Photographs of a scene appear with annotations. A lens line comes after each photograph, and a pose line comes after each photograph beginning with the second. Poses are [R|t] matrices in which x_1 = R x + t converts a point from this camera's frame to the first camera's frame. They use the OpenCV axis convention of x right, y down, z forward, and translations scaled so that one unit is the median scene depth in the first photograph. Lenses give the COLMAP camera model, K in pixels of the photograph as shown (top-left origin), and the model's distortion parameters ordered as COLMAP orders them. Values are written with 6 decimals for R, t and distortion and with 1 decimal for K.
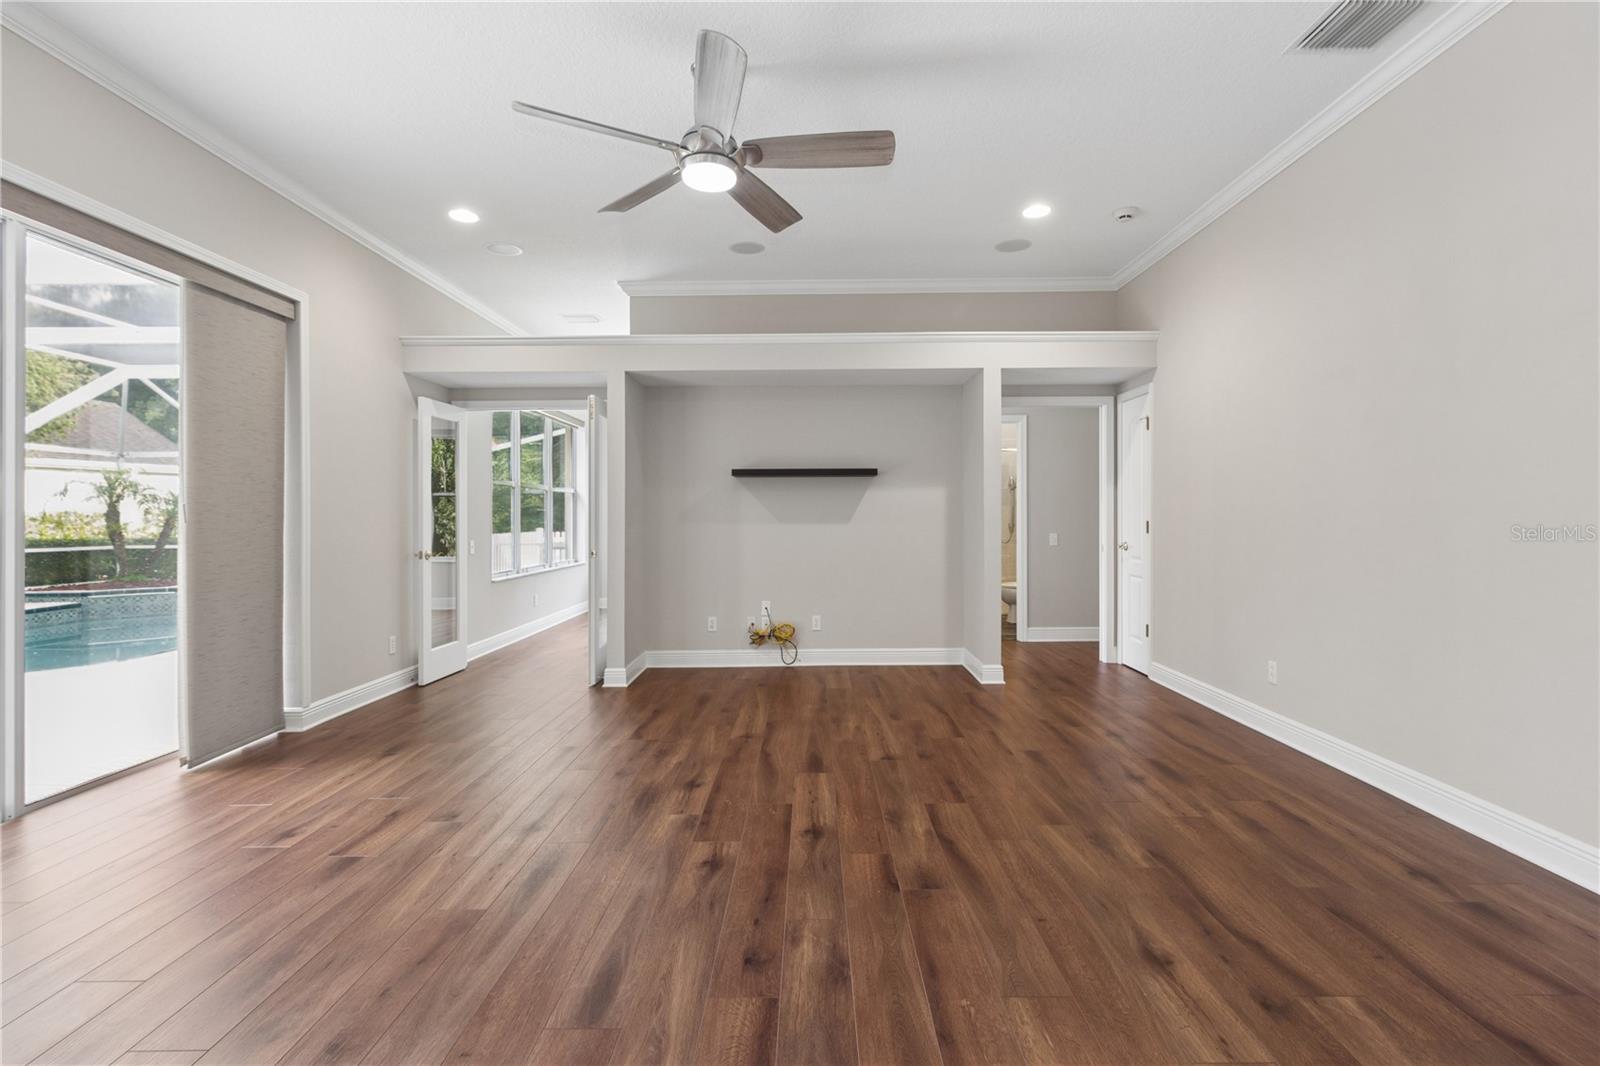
lens RADIAL K [[747.2, 0, 799.8], [0, 747.2, 519.1], [0, 0, 1]] dist [0.002156, 0.000278]
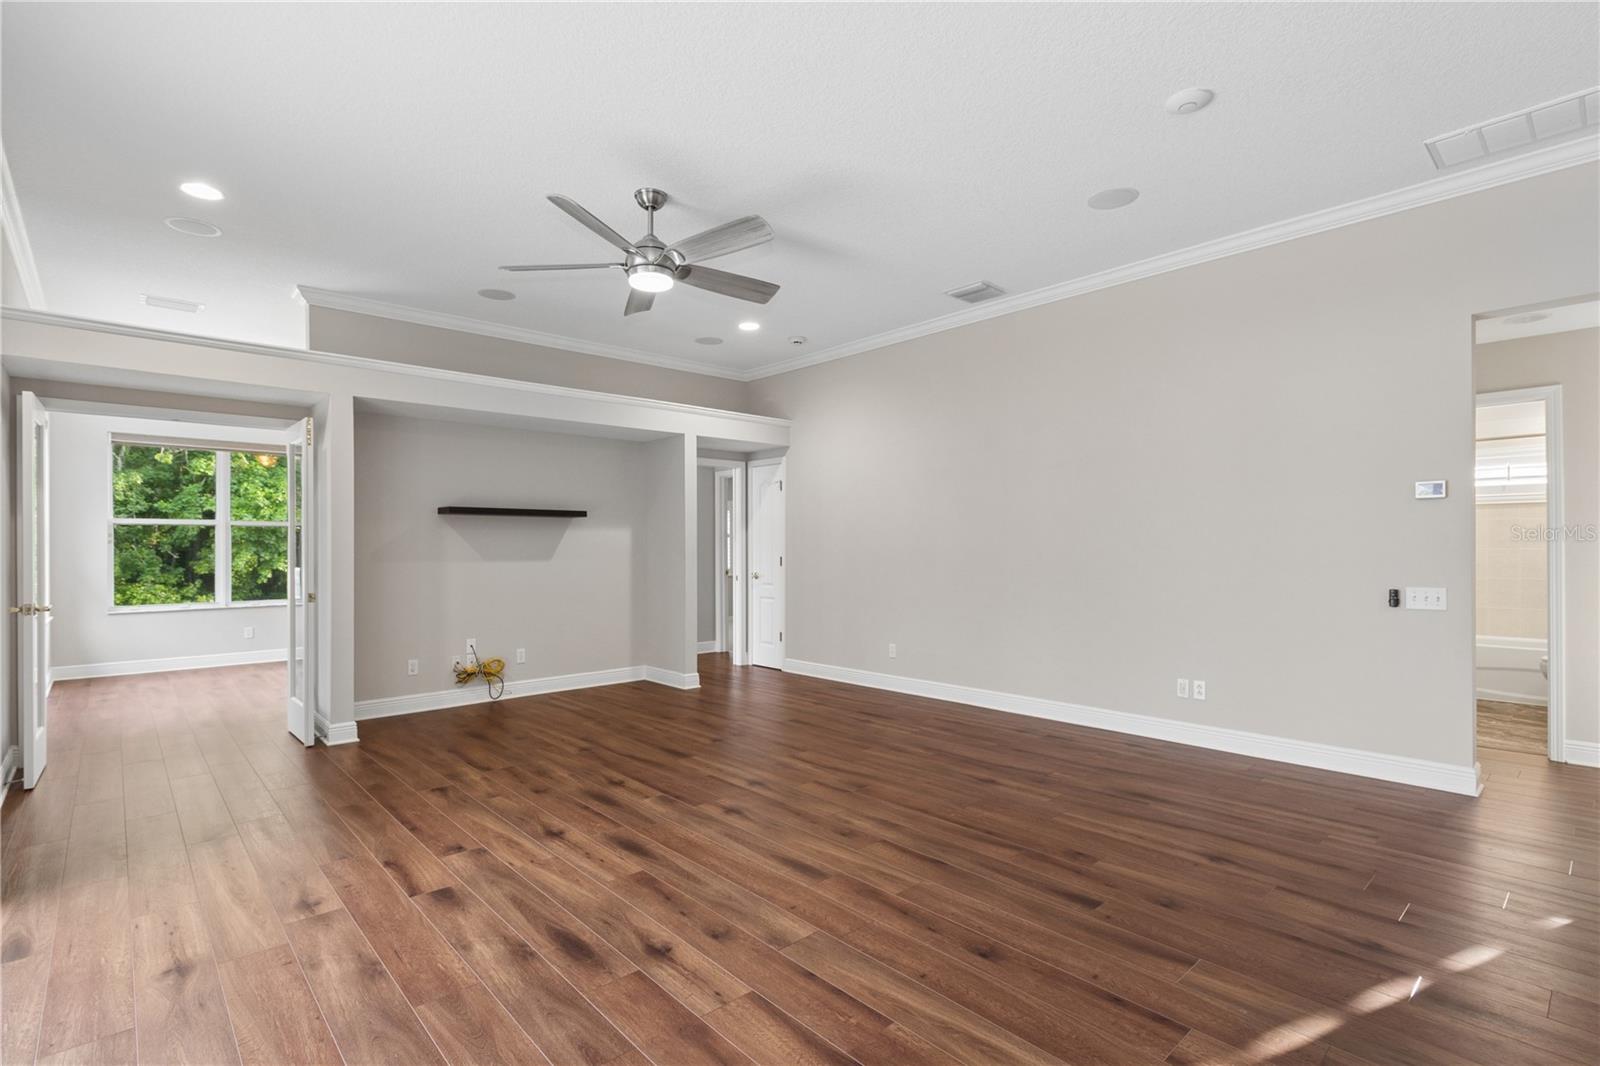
lens RADIAL K [[761.8, 0, 797.7], [0, 761.8, 548.3], [0, 0, 1]] dist [-0.001575, -0.000534]
pose [[0.736383, 0.002411, 0.676560, -0.468234], [0.001515, 0.999985, -0.005213, -0.005834], [-0.676563, 0.004864, 0.736369, -0.052956]]
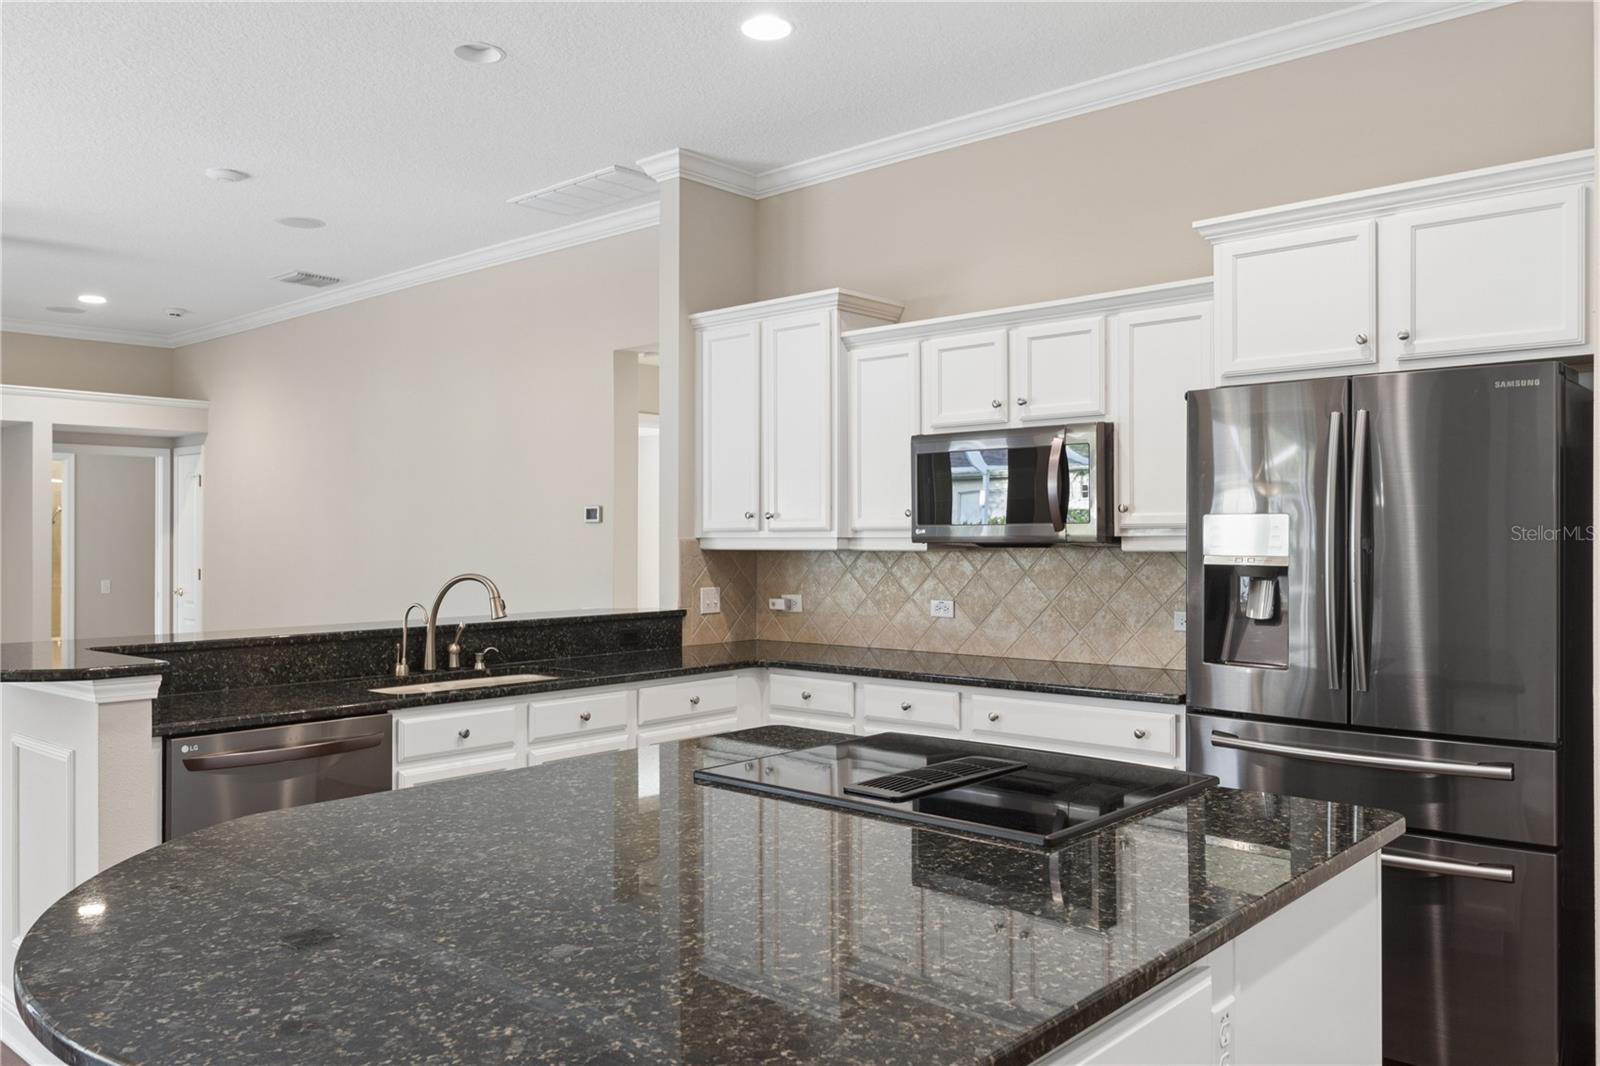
lens RADIAL K [[1217.1, 0, 800.0], [0, 1217.1, 533.0], [0, 0, 1]] dist [0.006339, 0.003080]
pose [[0.659719, 0.002972, 0.751507, -0.314084], [0.003034, 0.999973, -0.006619, -0.036862], [-0.751507, 0.006647, 0.659692, -0.882702]]
